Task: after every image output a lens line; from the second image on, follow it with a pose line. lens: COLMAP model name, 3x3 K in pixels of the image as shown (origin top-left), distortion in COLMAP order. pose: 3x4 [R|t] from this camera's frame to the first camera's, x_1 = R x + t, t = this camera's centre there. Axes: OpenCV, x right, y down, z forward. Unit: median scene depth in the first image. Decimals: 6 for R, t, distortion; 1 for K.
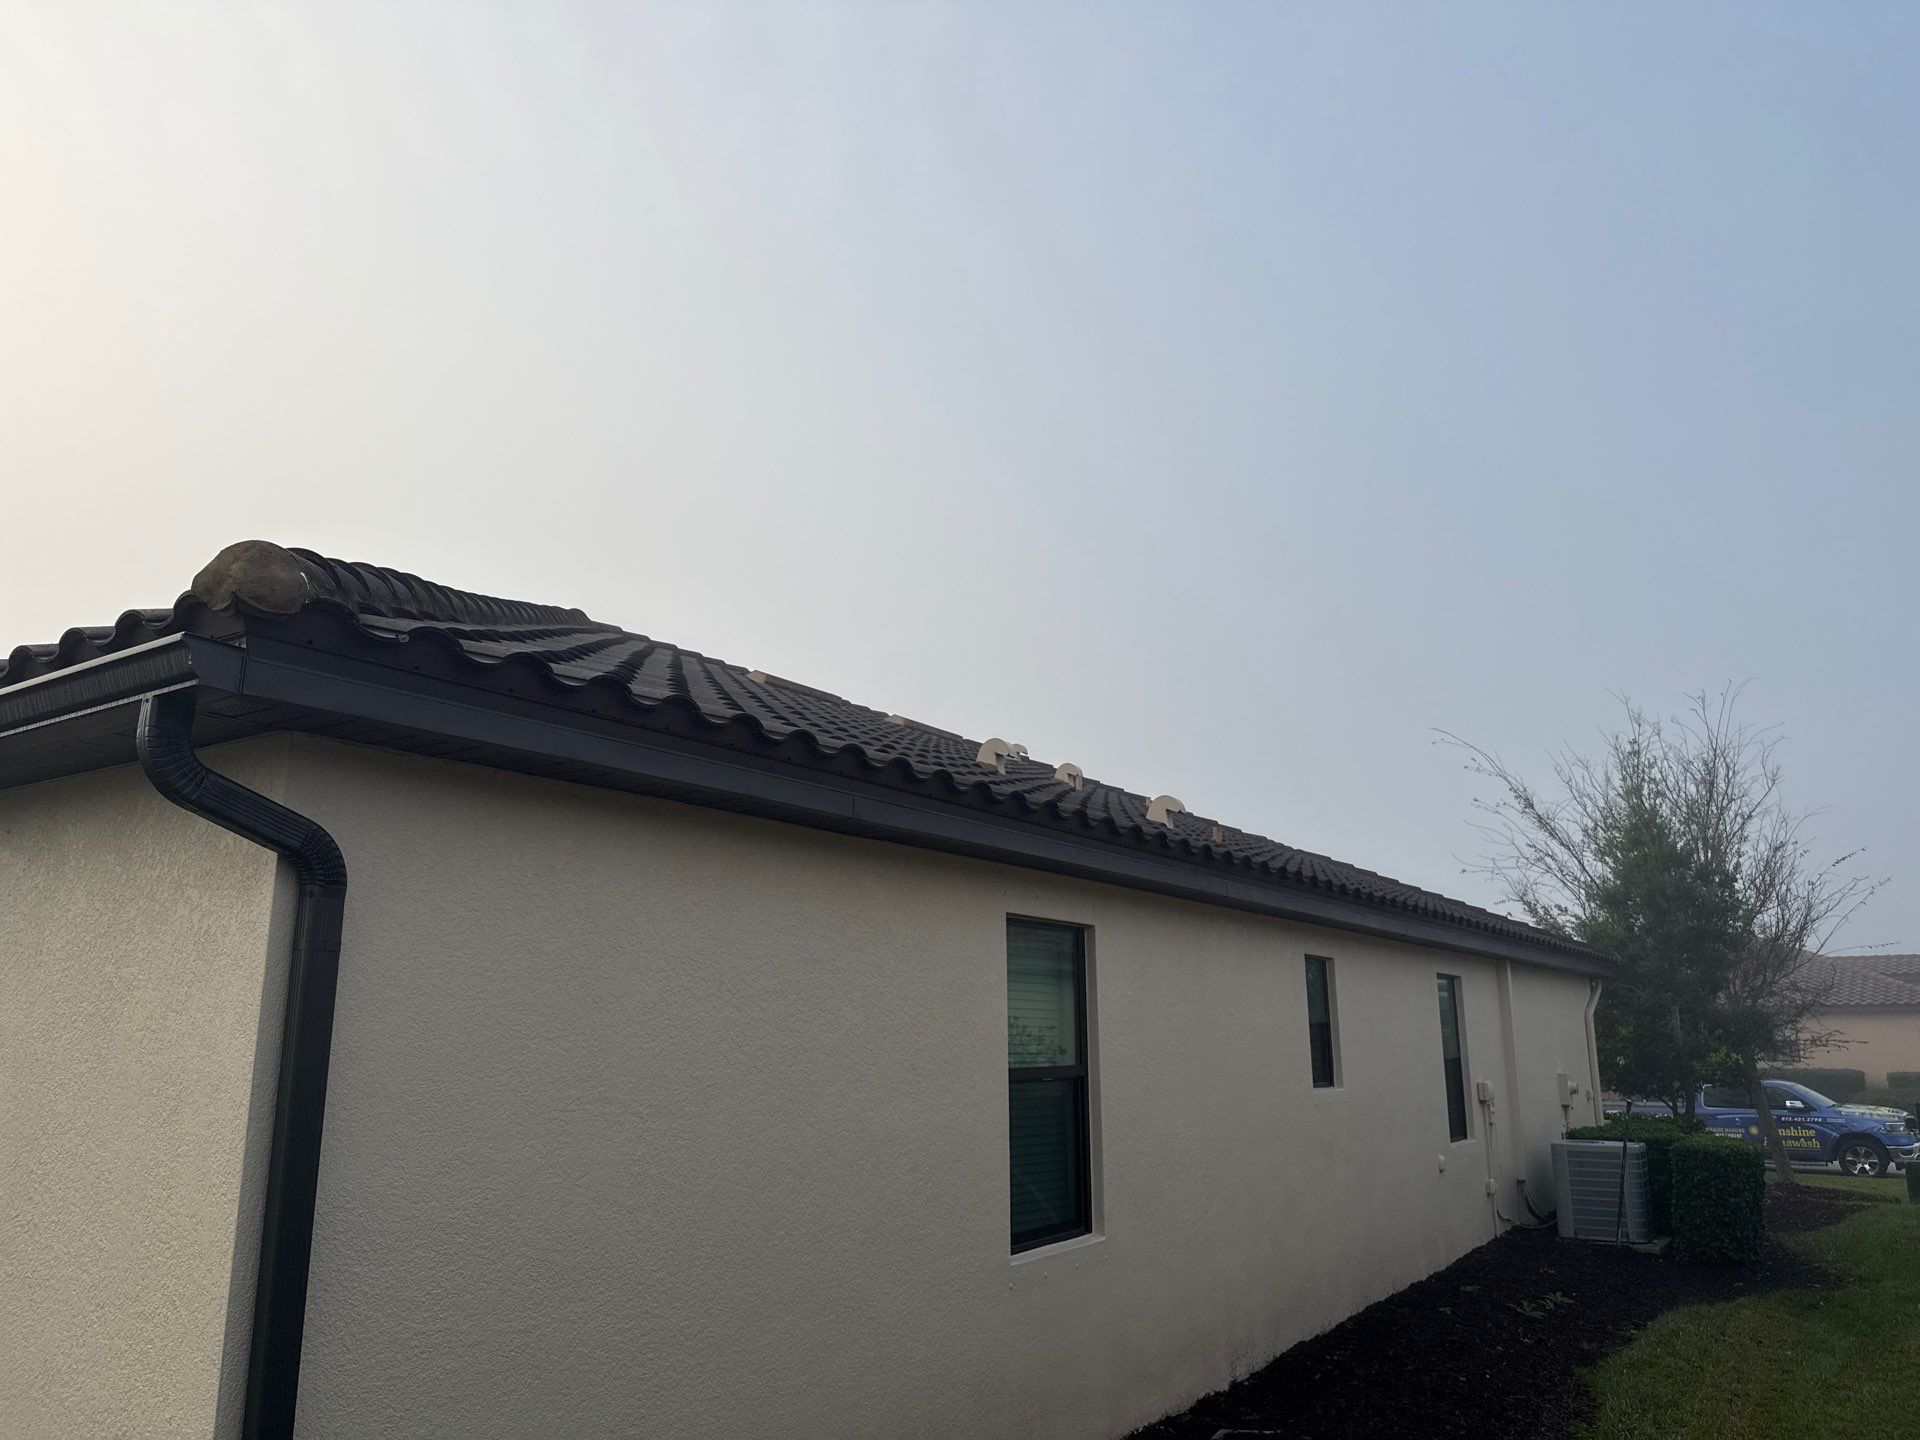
lens RADIAL K [[1330.4, 0, 962.6], [0, 1330.4, 748.7], [0, 0, 1]] dist [0.004304, -0.000032]
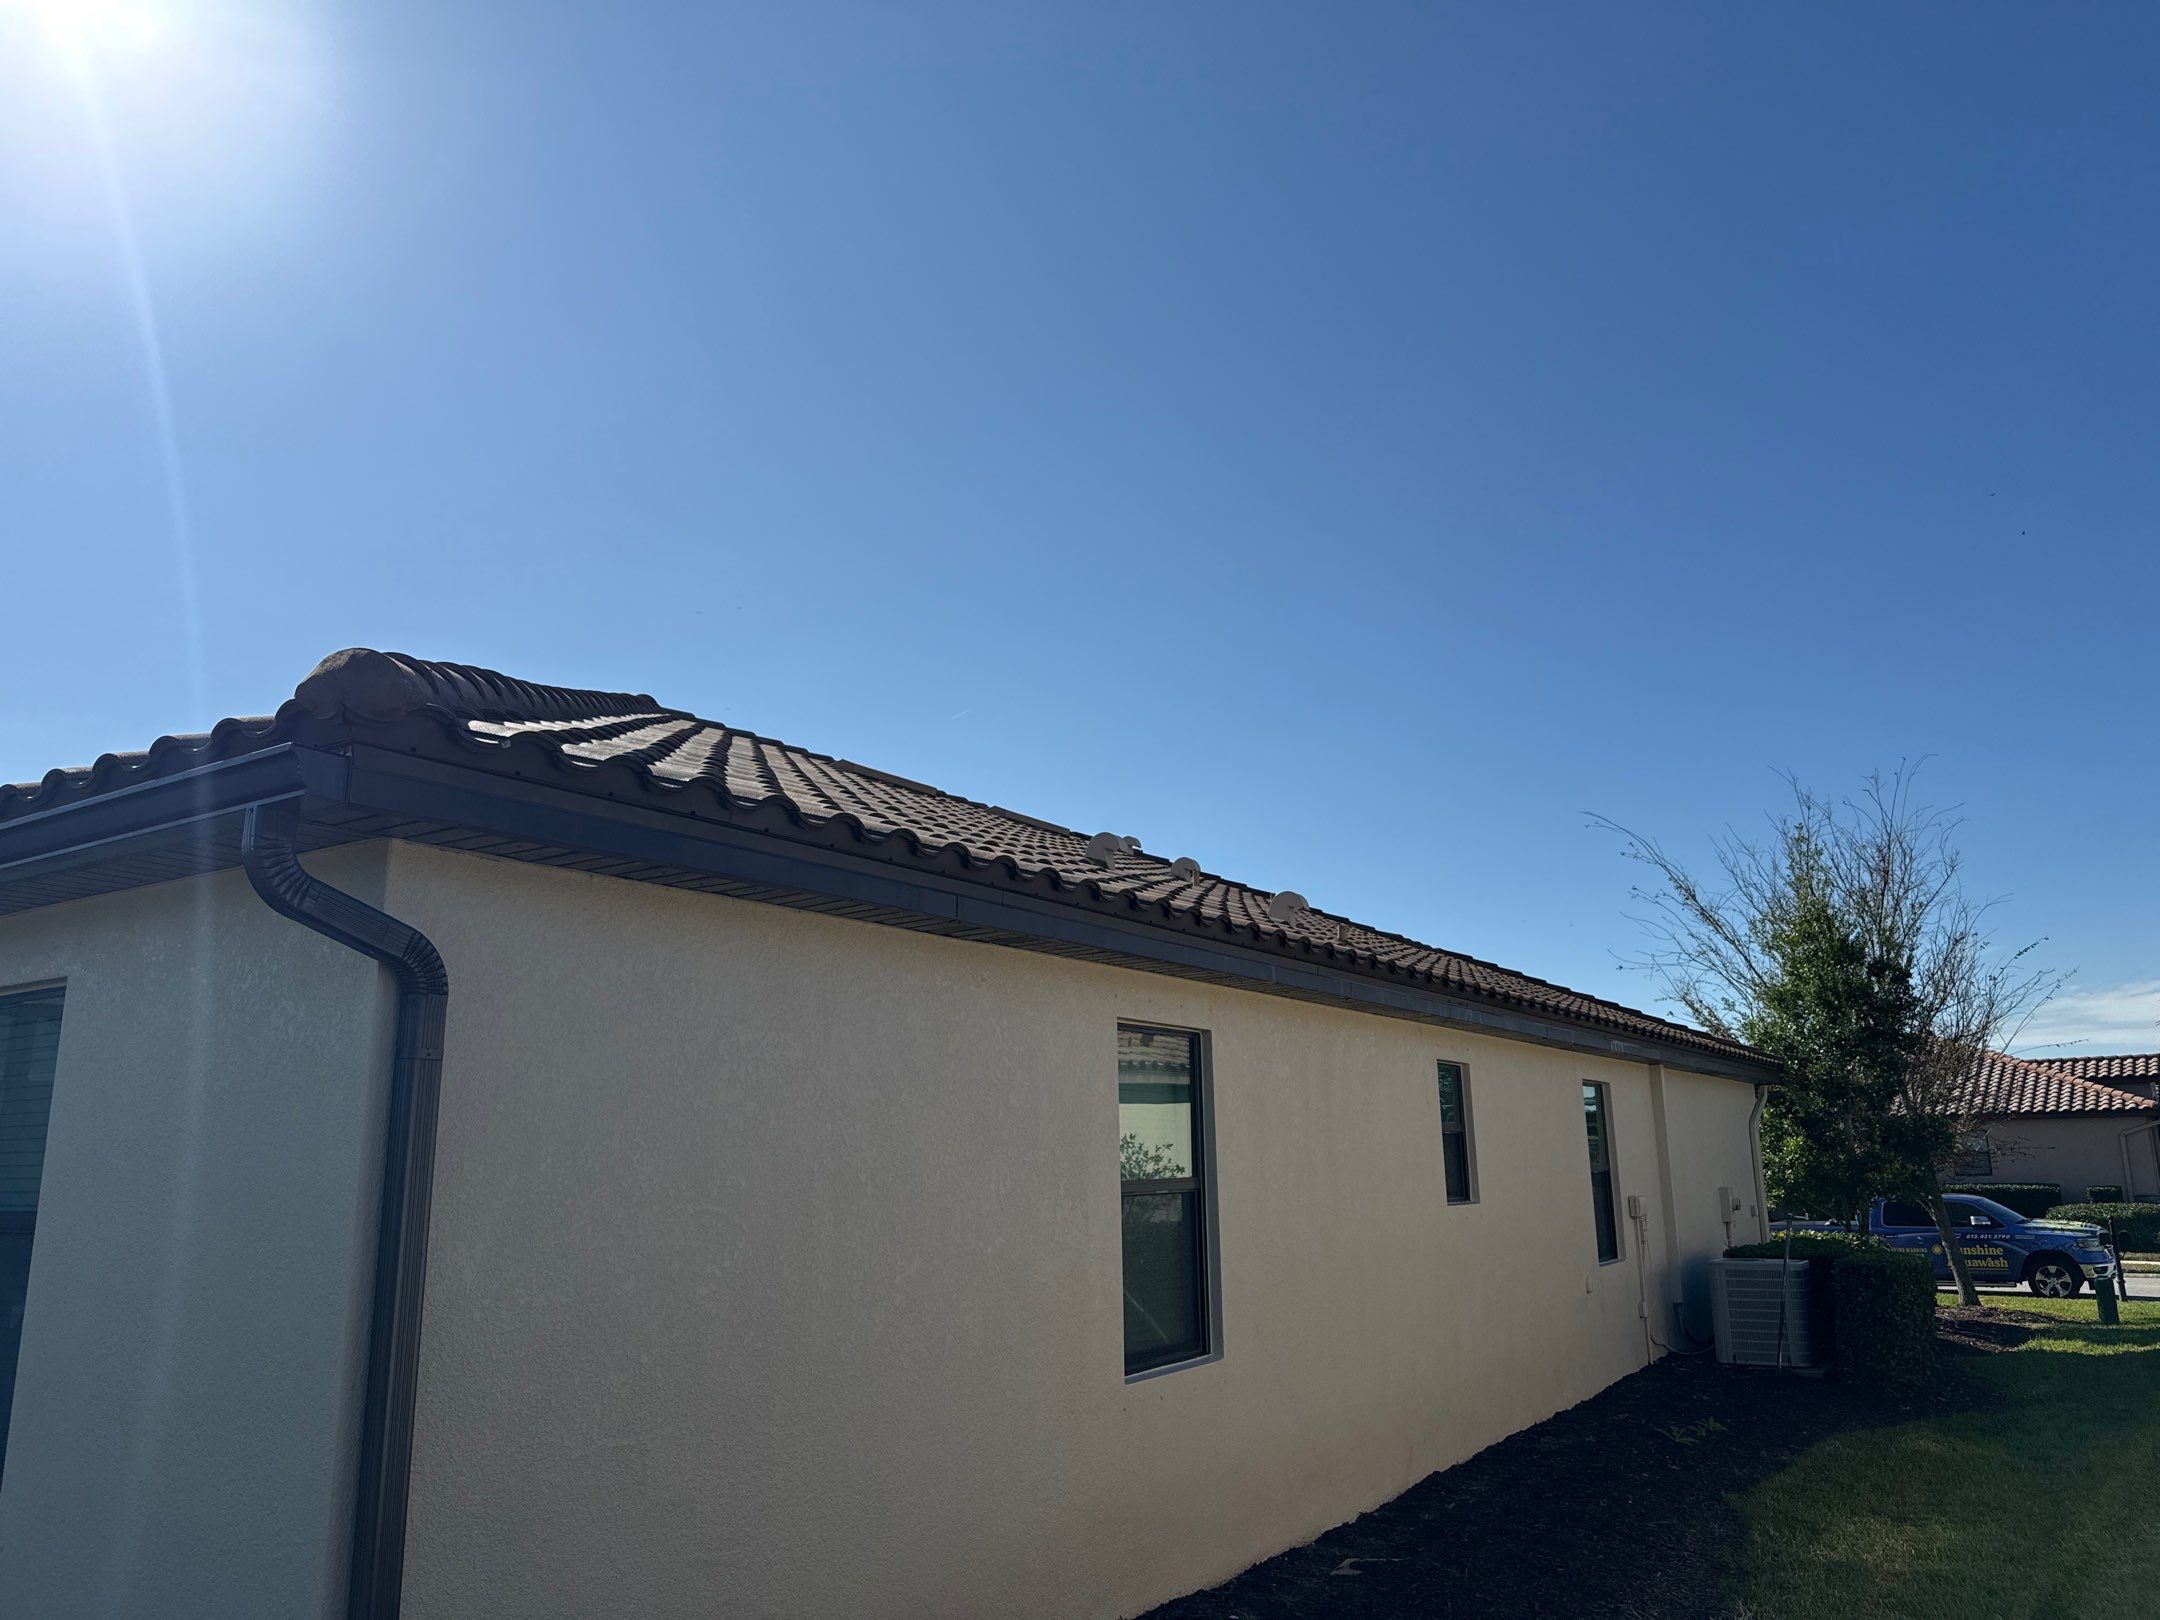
lens RADIAL K [[1605.8, 0, 1160.6], [0, 1605.8, 806.7], [0, 0, 1]] dist [0.022183, 0.002156]
pose [[0.998308, -0.008084, 0.057583, -0.000691], [0.009038, 0.999826, -0.016330, -0.005416], [-0.057441, 0.016823, 0.998207, -0.100960]]
